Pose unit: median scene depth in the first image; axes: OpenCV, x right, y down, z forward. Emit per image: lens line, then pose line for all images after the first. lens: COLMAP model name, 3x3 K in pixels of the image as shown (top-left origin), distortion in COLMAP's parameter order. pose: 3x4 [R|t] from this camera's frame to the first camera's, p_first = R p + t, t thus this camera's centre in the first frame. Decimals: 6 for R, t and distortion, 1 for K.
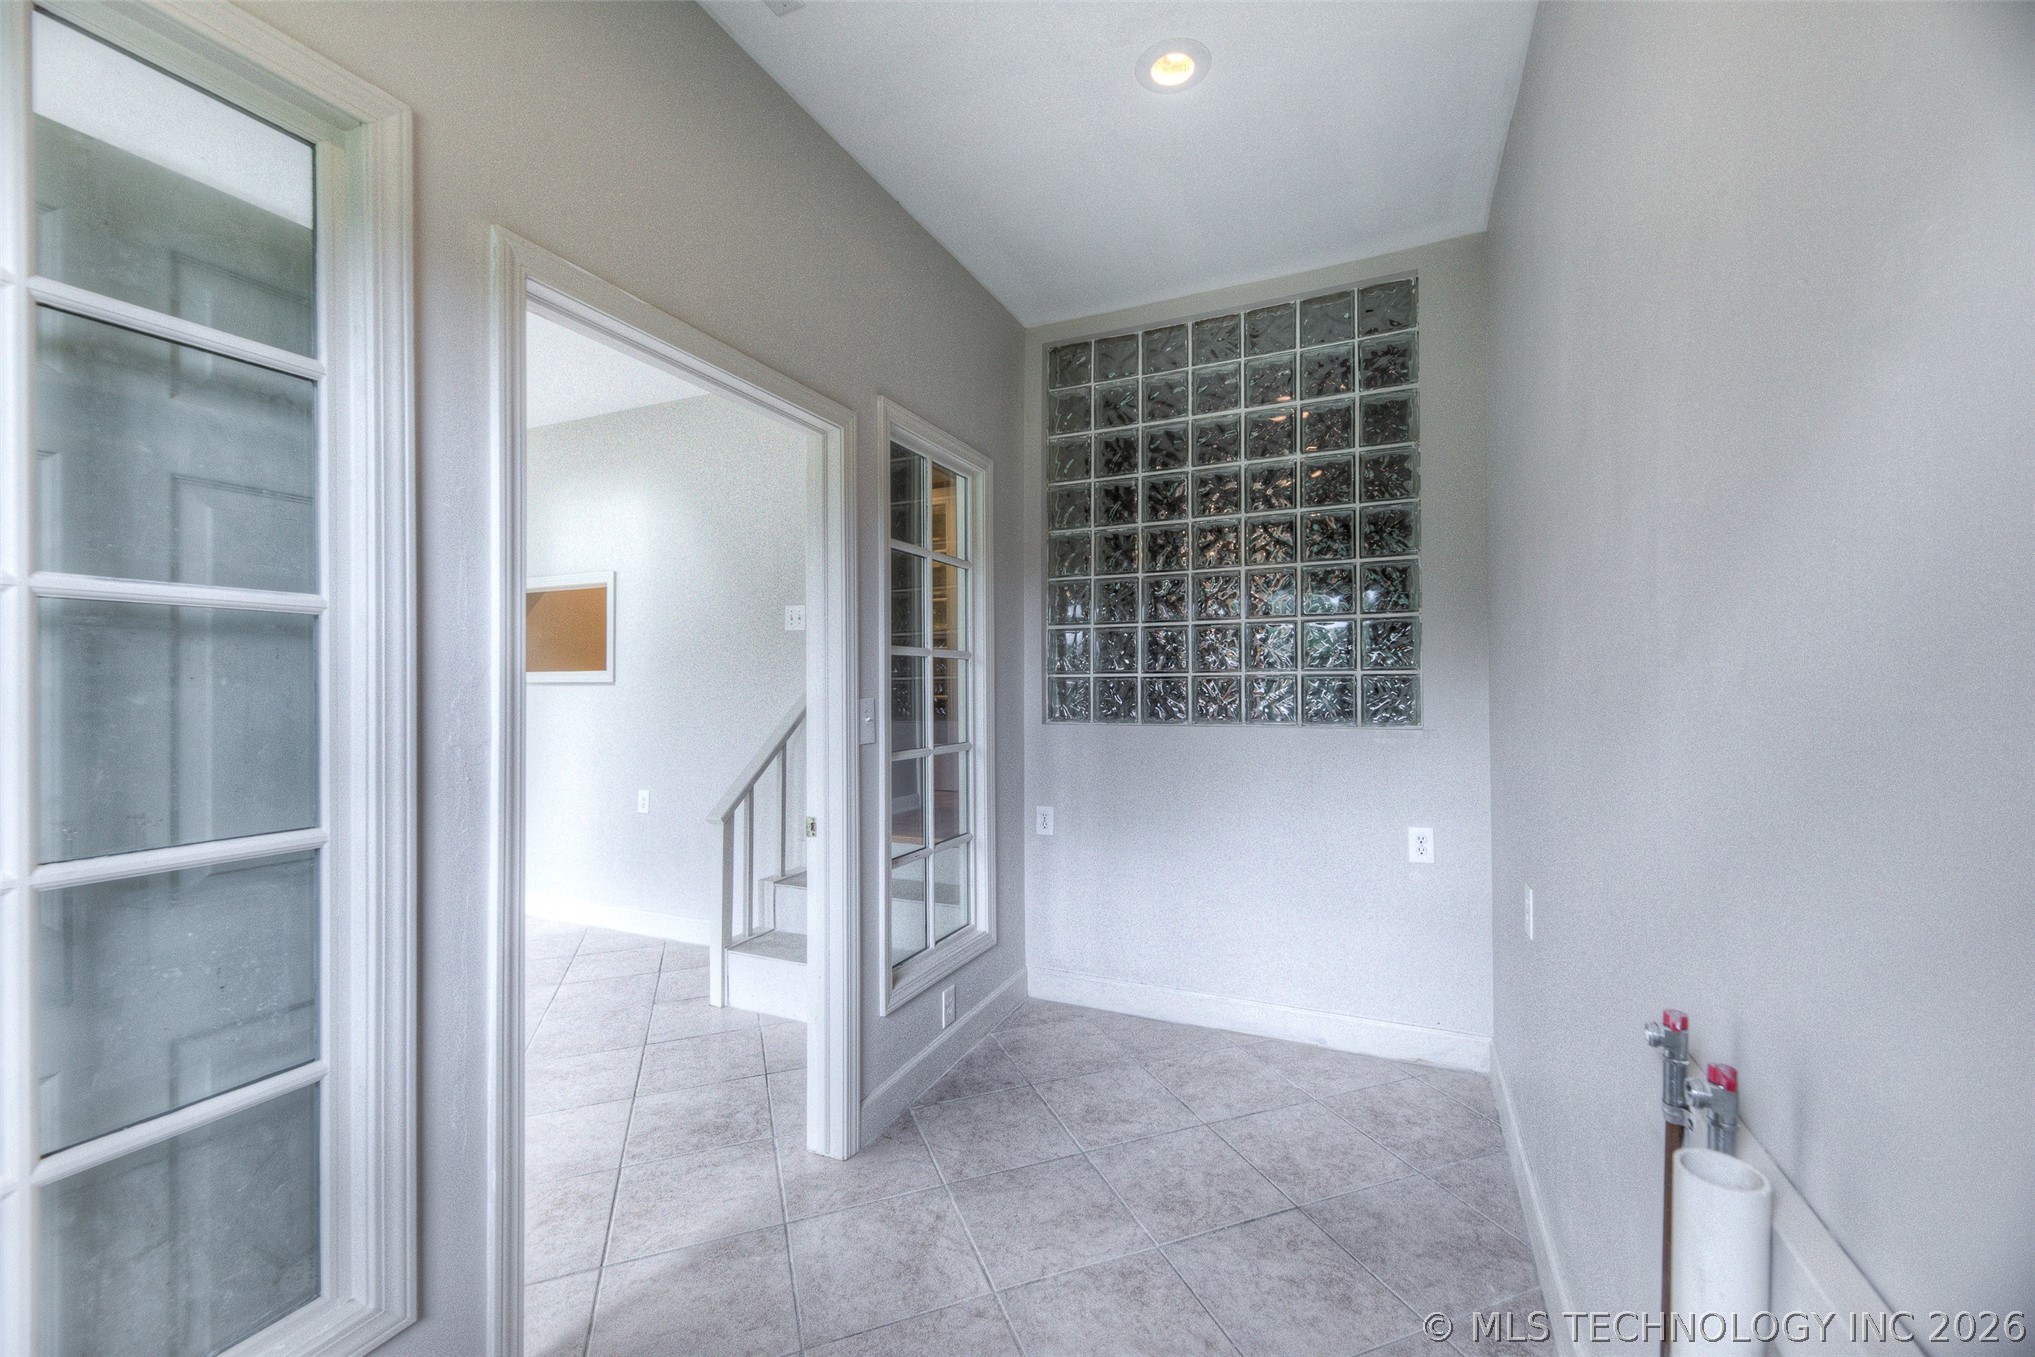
lens RADIAL K [[823.8, 0, 1017.7], [0, 823.8, 682.9], [0, 0, 1]] dist [0.013368, -0.000501]
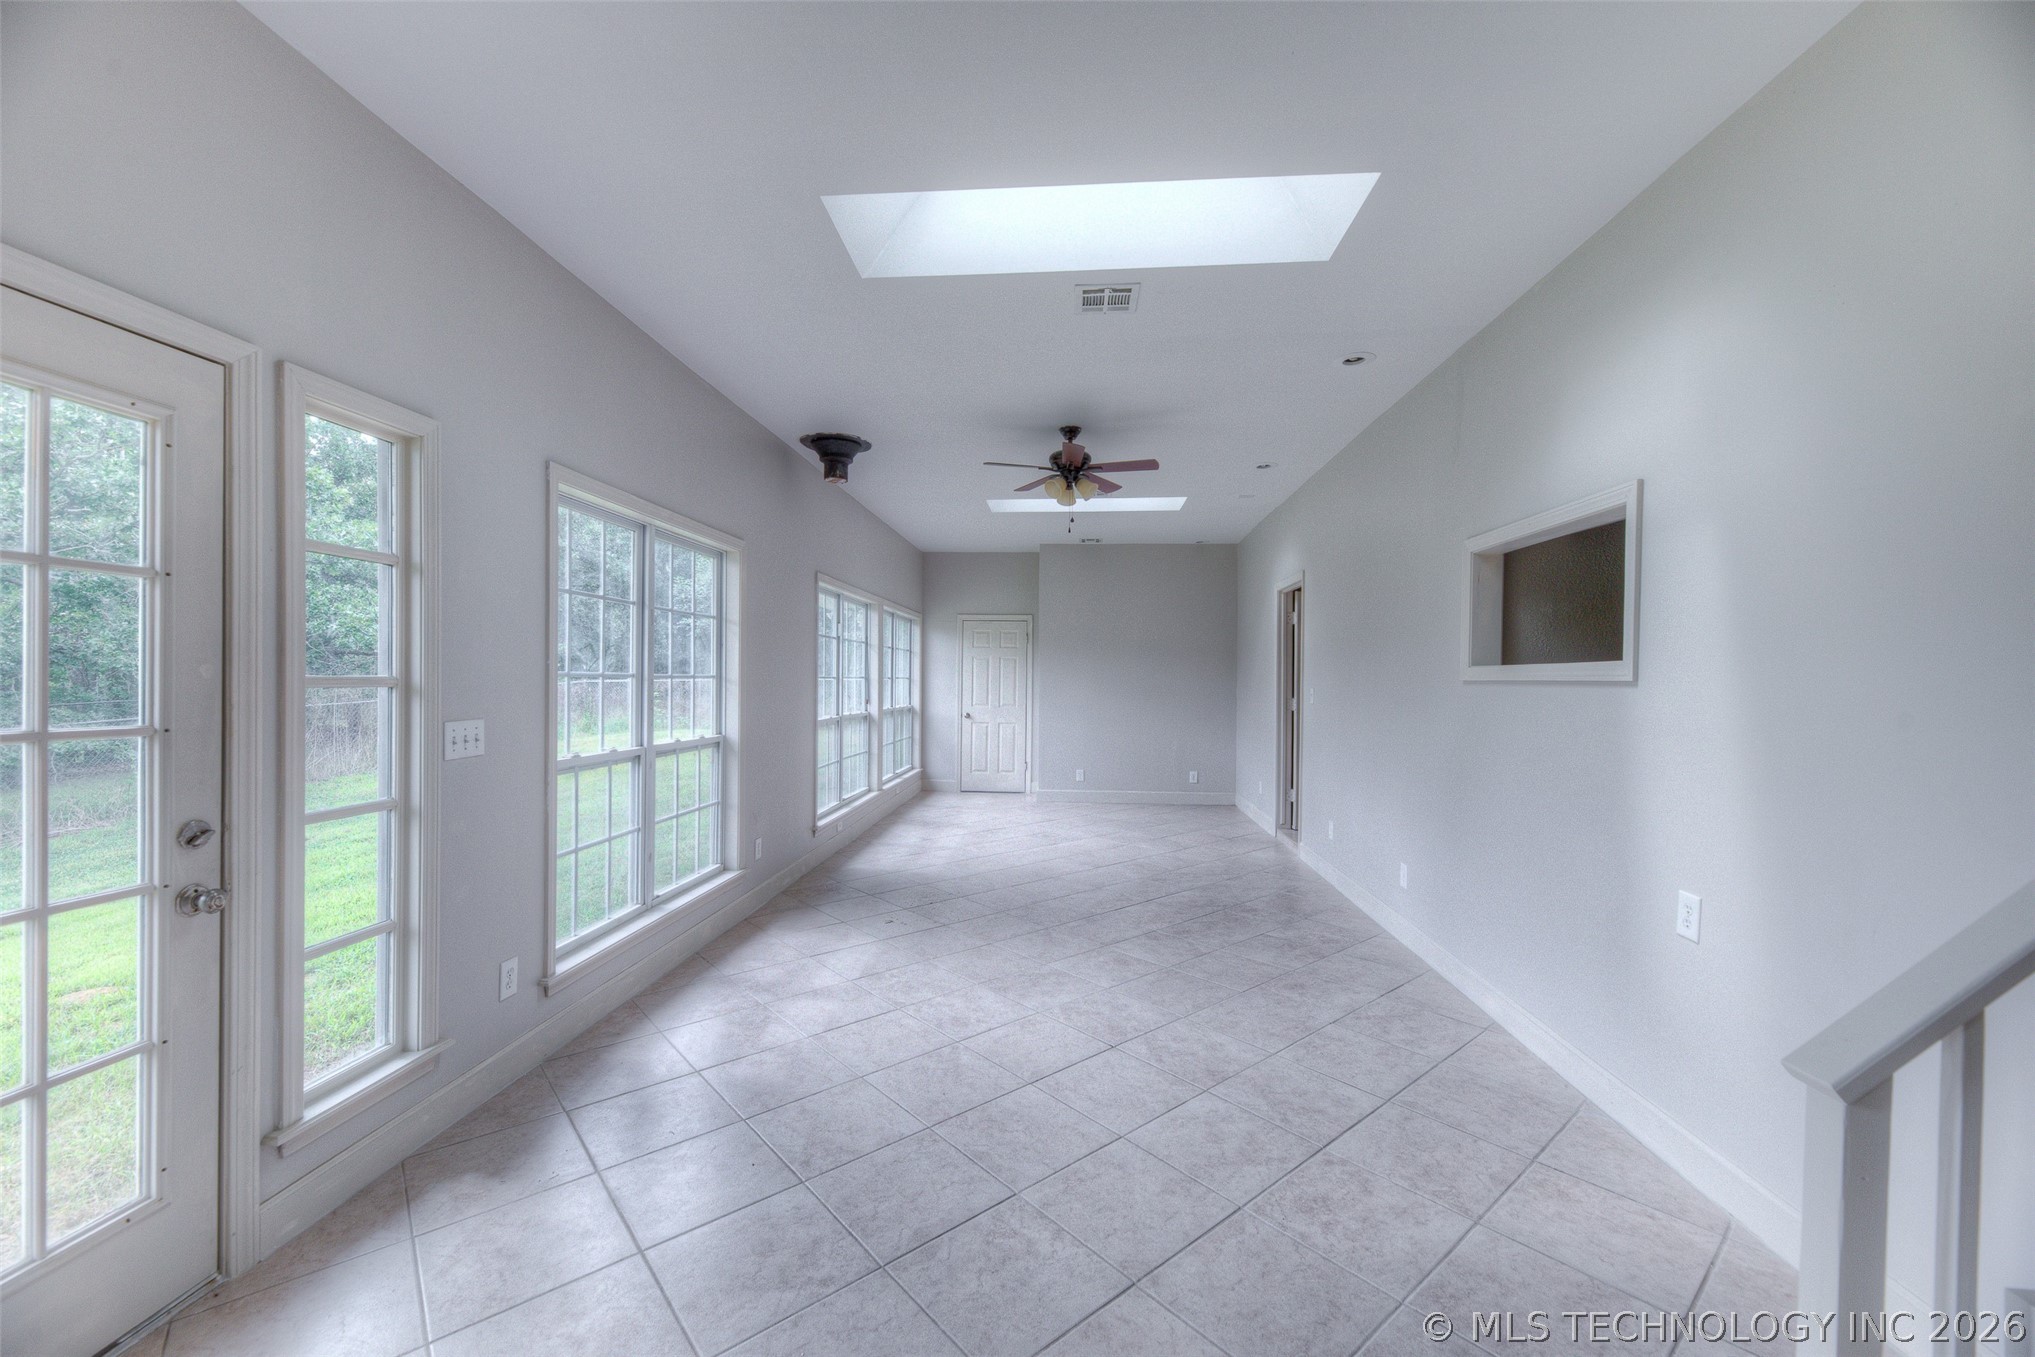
lens RADIAL K [[823.8, 0, 1019.3], [0, 823.8, 682.2], [0, 0, 1]] dist [0.013368, -0.000501]
pose [[0.336349, 0.010063, -0.941684, -0.139756], [-0.003758, 0.999949, 0.009343, -0.004652], [0.941730, 0.000396, 0.336369, 0.534836]]
